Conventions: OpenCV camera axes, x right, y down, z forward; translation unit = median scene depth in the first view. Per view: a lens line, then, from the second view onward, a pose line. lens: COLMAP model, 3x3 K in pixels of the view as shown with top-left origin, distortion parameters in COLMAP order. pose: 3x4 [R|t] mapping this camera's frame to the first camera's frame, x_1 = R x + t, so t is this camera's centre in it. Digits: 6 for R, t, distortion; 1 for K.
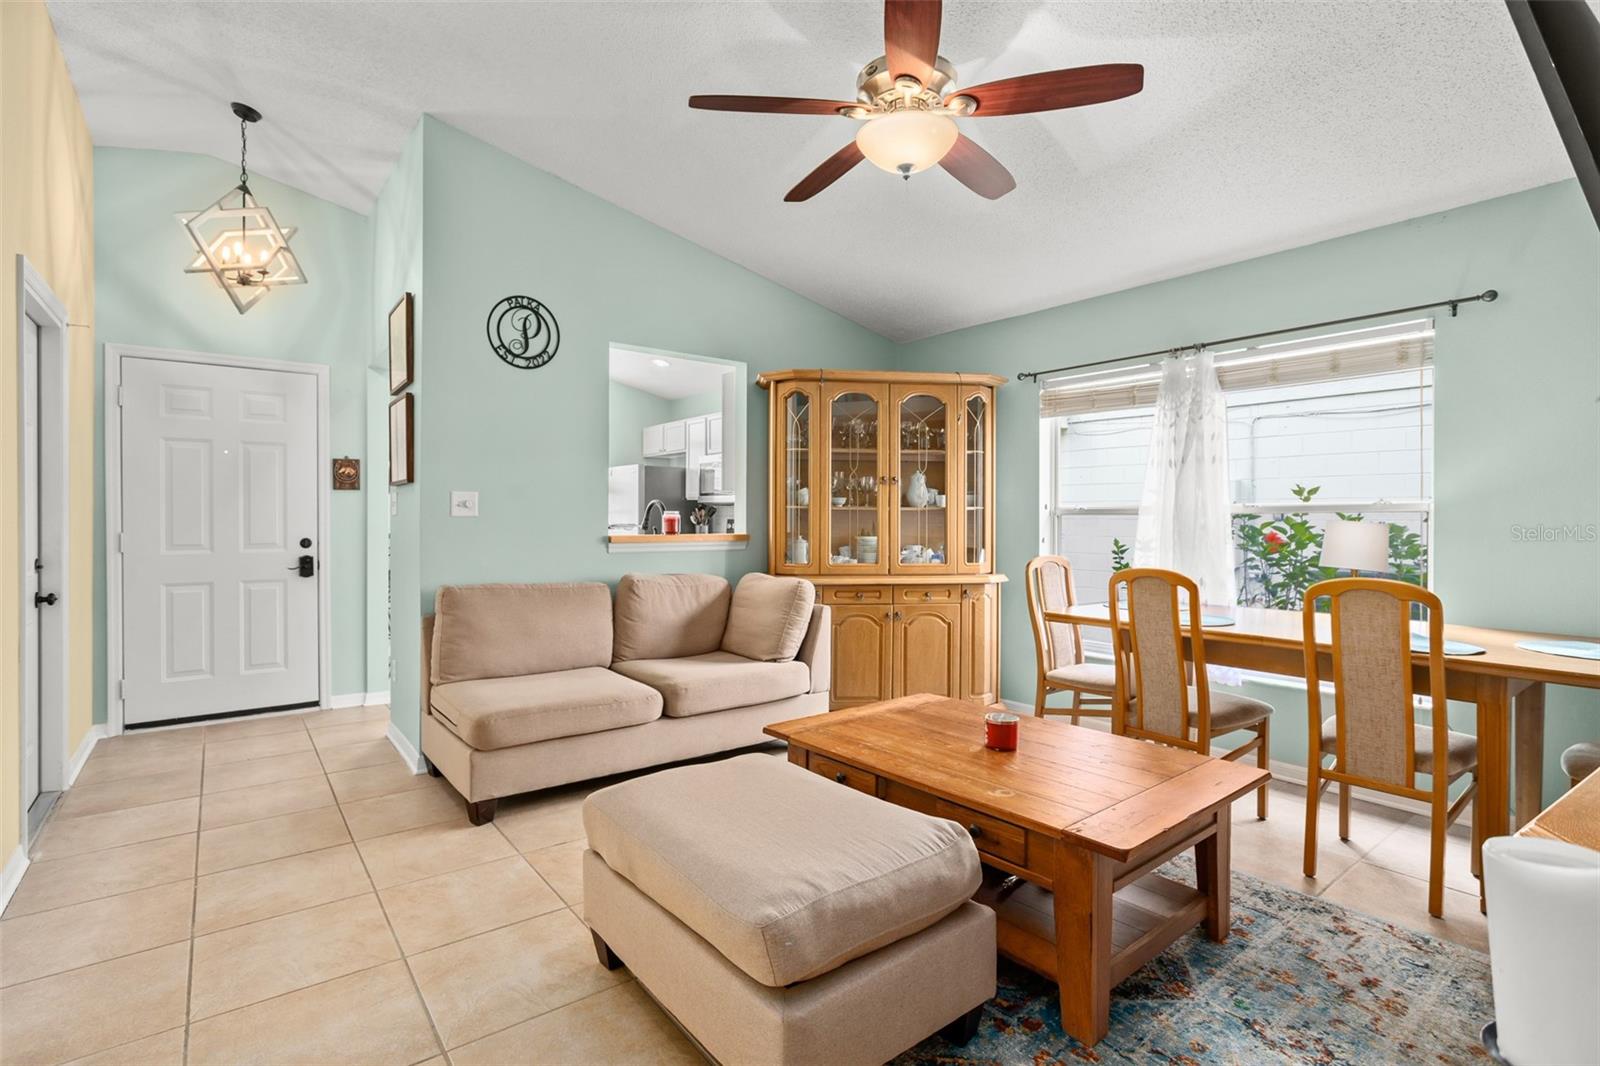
lens RADIAL K [[773.2, 0, 798.3], [0, 773.2, 509.8], [0, 0, 1]] dist [-0.027688, 0.016174]
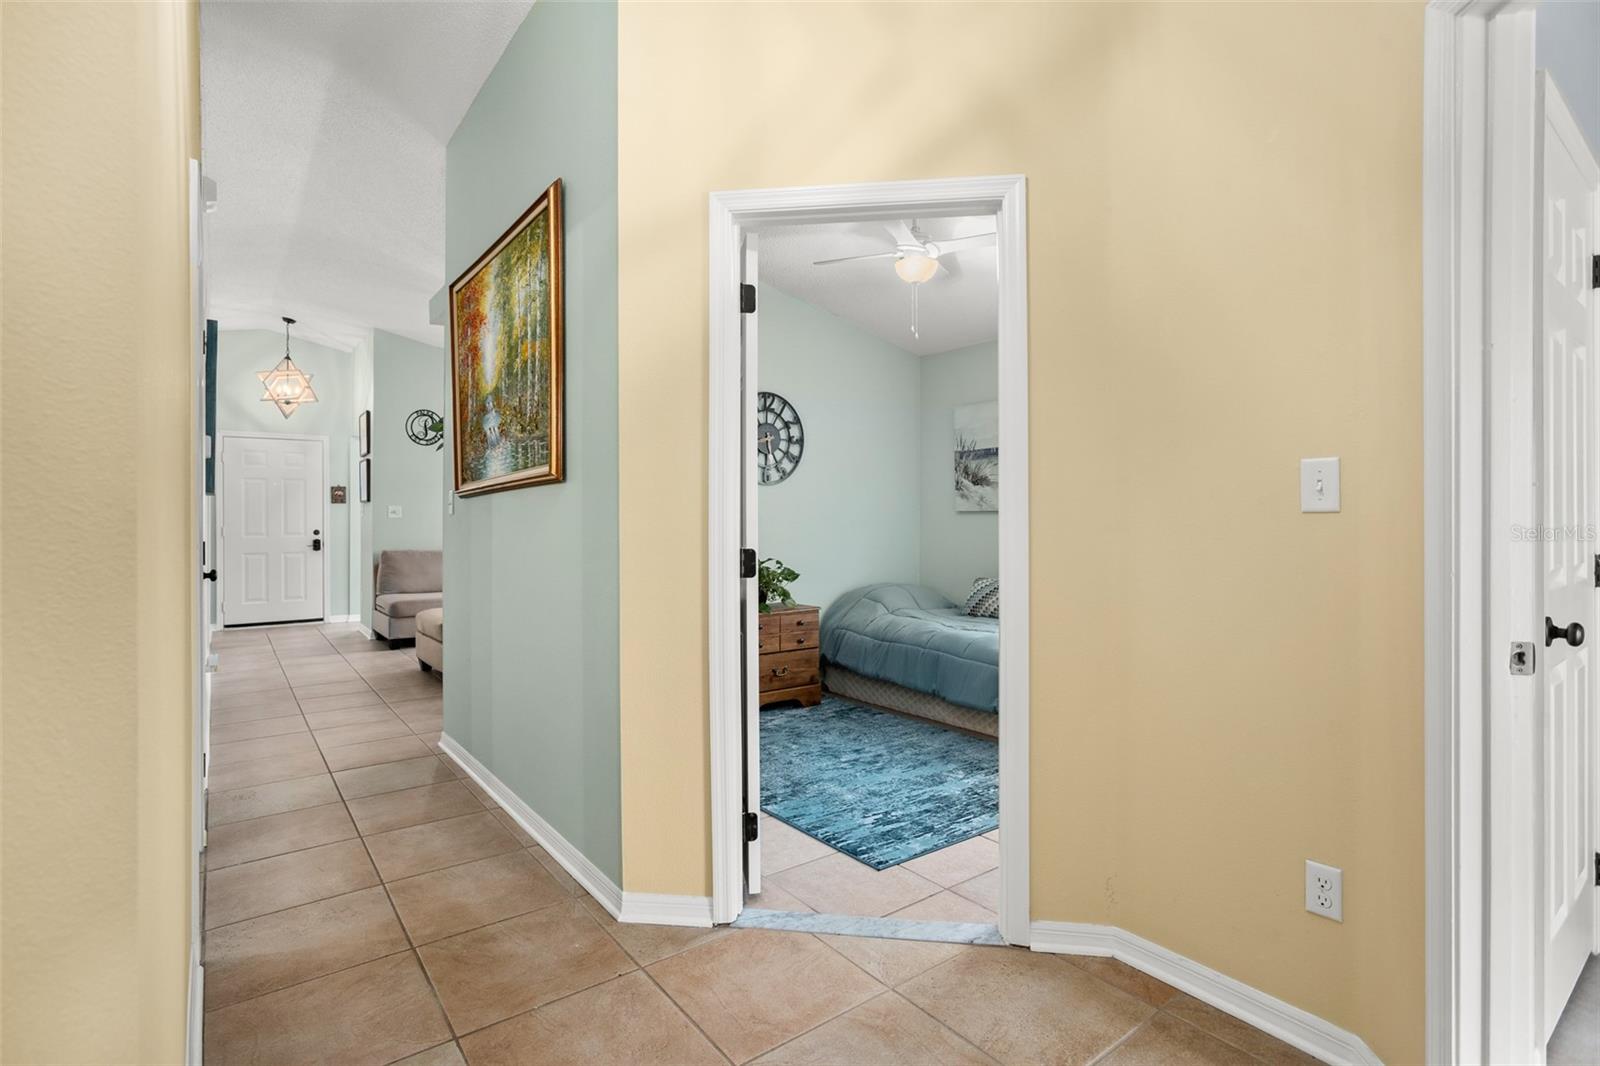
lens RADIAL K [[773.2, 0, 798.3], [0, 773.2, 509.8], [0, 0, 1]] dist [-0.027688, 0.016174]
pose [[0.999999, -0.000798, 0.001393, 0.626499], [0.000801, 0.999996, -0.002722, -0.006681], [-0.001391, 0.002723, 0.999995, -1.030723]]
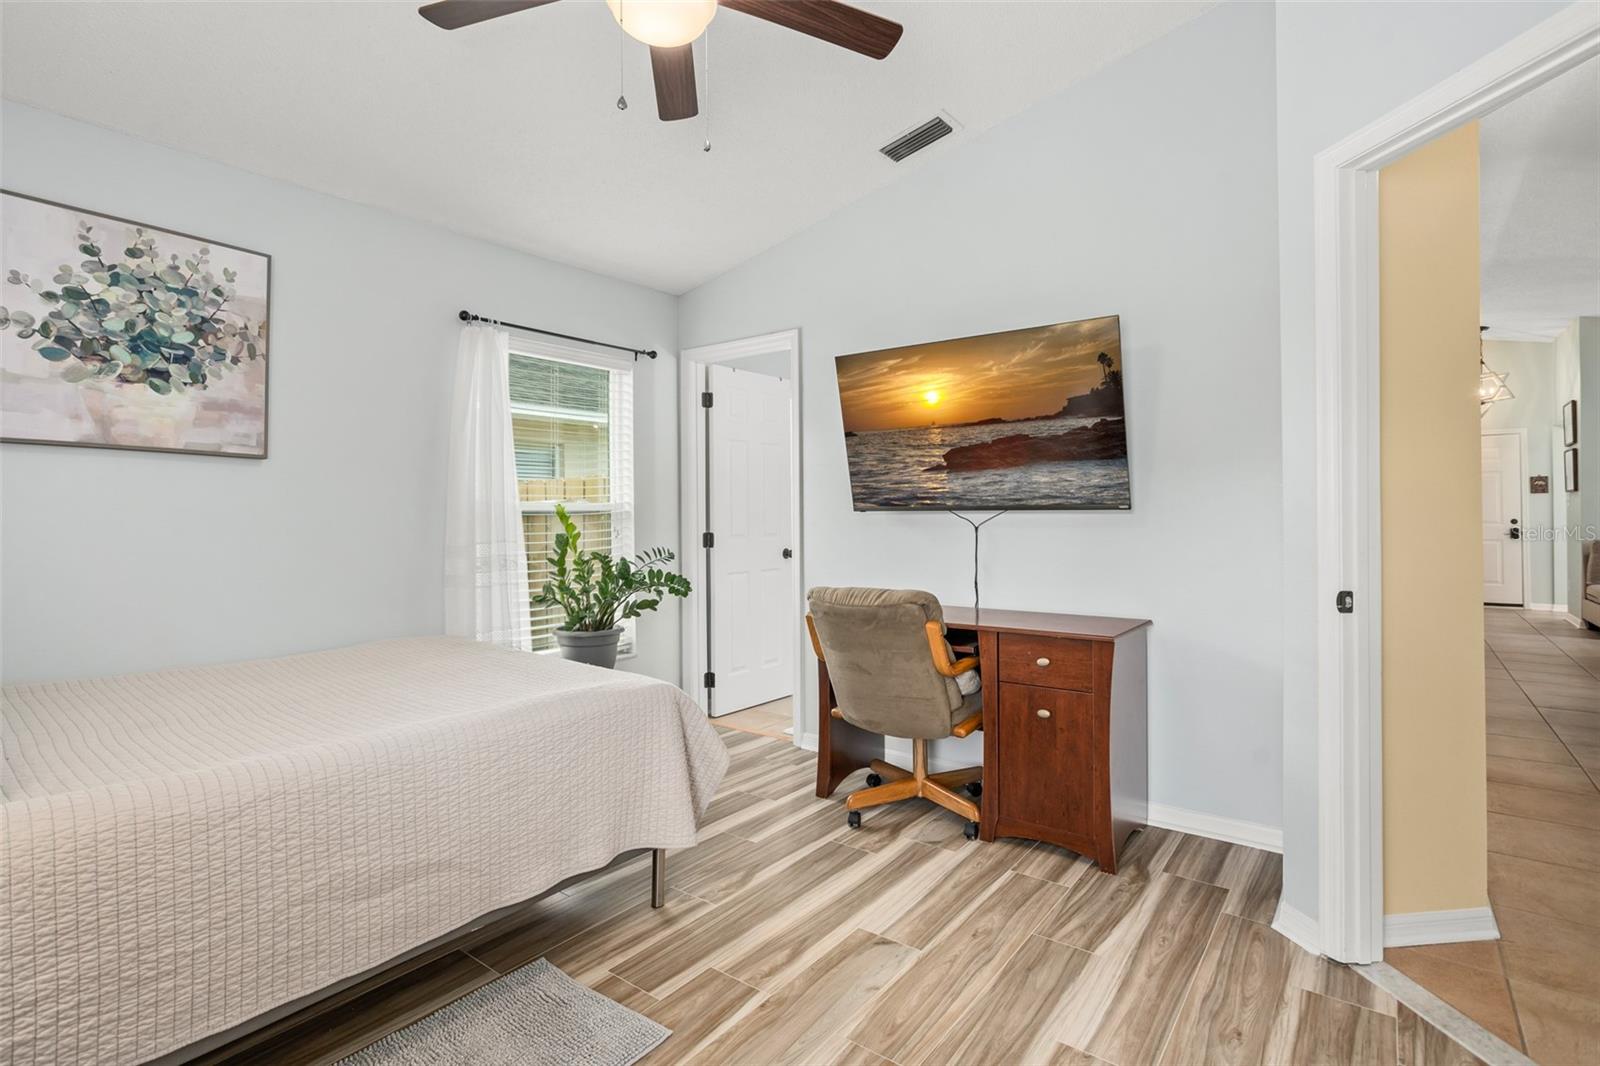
lens RADIAL K [[773.2, 0, 798.3], [0, 773.2, 509.8], [0, 0, 1]] dist [-0.027688, 0.016174]
pose [[0.258550, -0.003825, -0.965990, 0.910426], [0.012294, 0.999924, -0.000669, -0.008804], [0.965920, -0.011703, 0.258578, -1.502926]]
